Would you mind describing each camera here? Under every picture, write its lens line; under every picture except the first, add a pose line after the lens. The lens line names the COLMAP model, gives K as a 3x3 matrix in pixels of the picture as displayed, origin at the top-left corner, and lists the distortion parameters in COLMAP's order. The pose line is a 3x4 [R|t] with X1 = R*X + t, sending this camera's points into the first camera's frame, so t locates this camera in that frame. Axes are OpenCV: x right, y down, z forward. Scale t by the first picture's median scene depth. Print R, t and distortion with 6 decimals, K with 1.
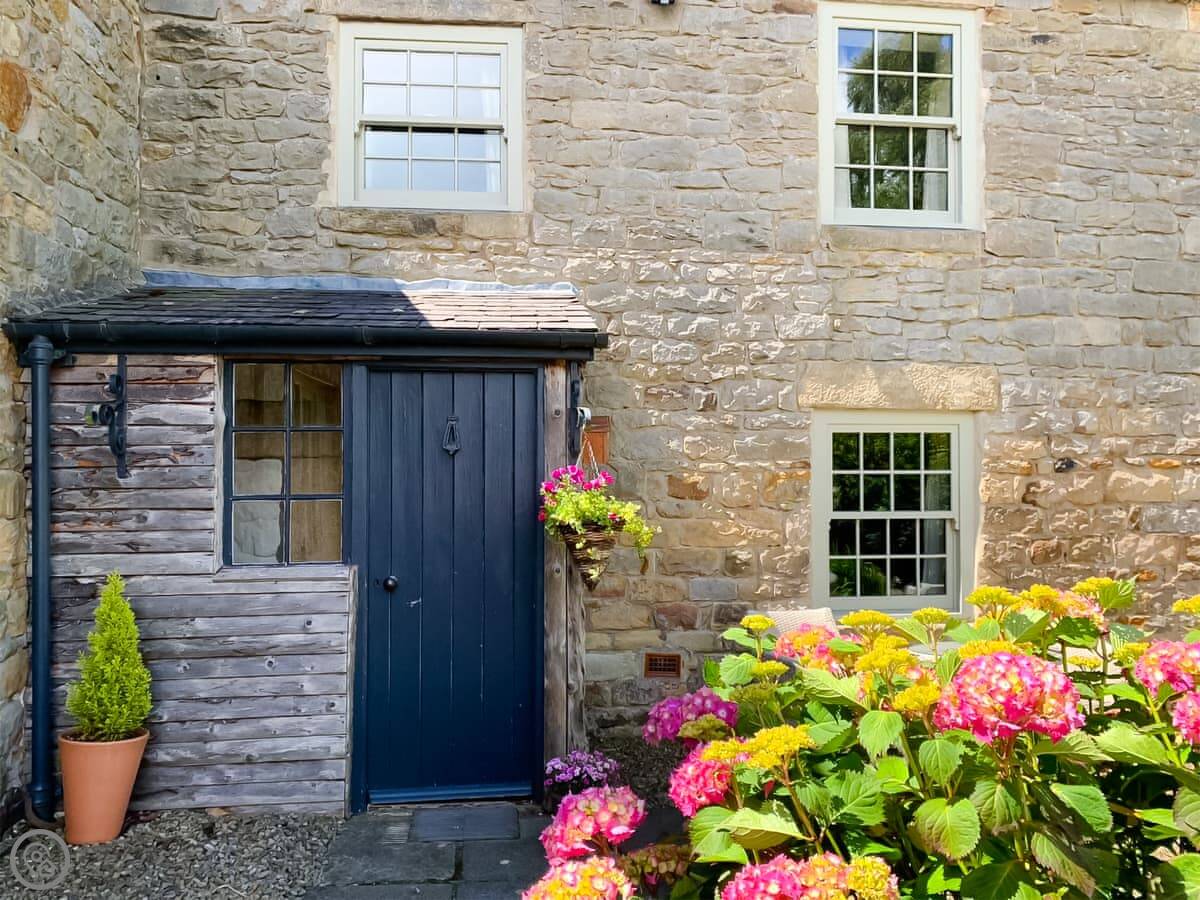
lens RADIAL K [[897.5, 0, 599.9], [0, 897.5, 447.4], [0, 0, 1]] dist [0.014196, 0.000743]
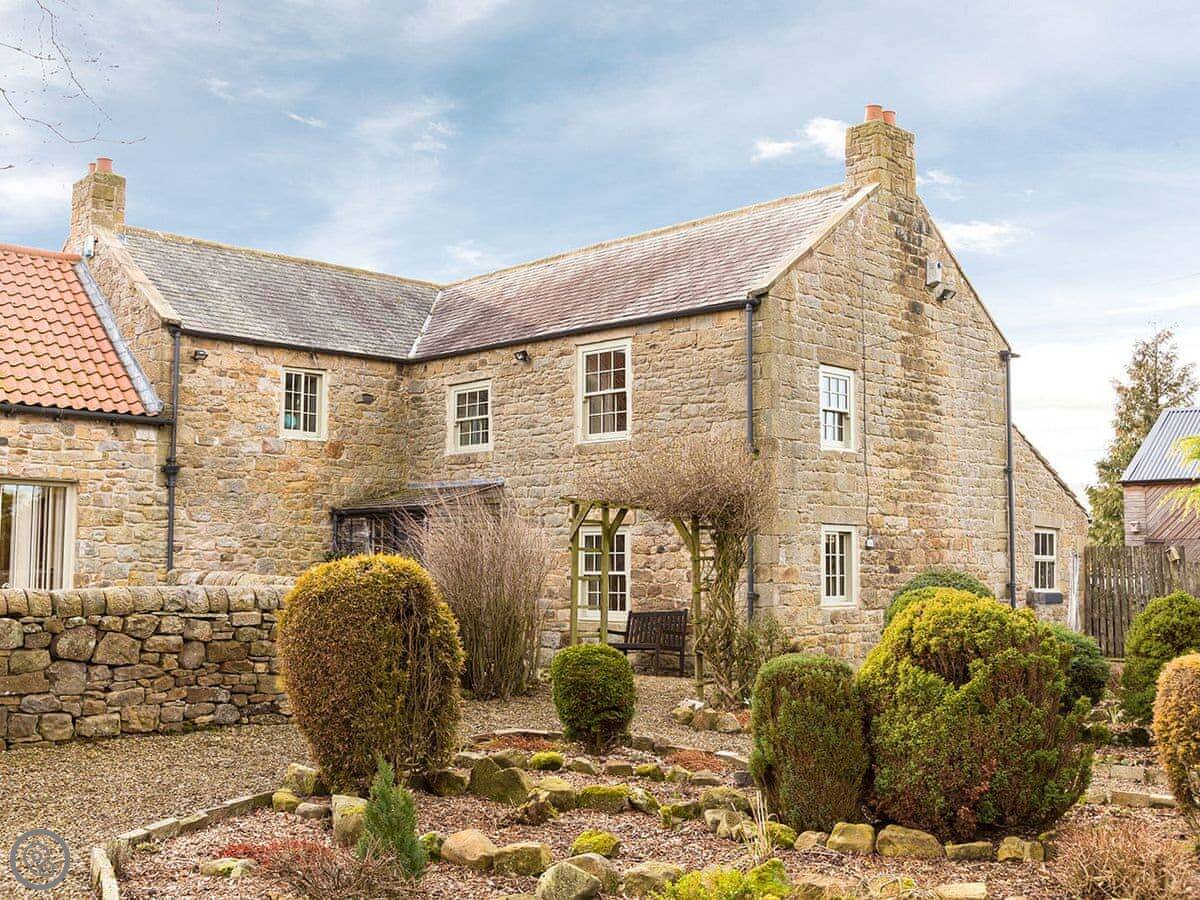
lens RADIAL K [[1418.6, 0, 600.0], [0, 1418.6, 449.2], [0, 0, 1]] dist [-0.115203, 0.000000]
pose [[0.602202, -0.067294, -0.795502, 3.227066], [-0.001491, 0.996345, -0.085413, 0.073494], [0.798342, 0.052621, 0.599901, -1.138621]]
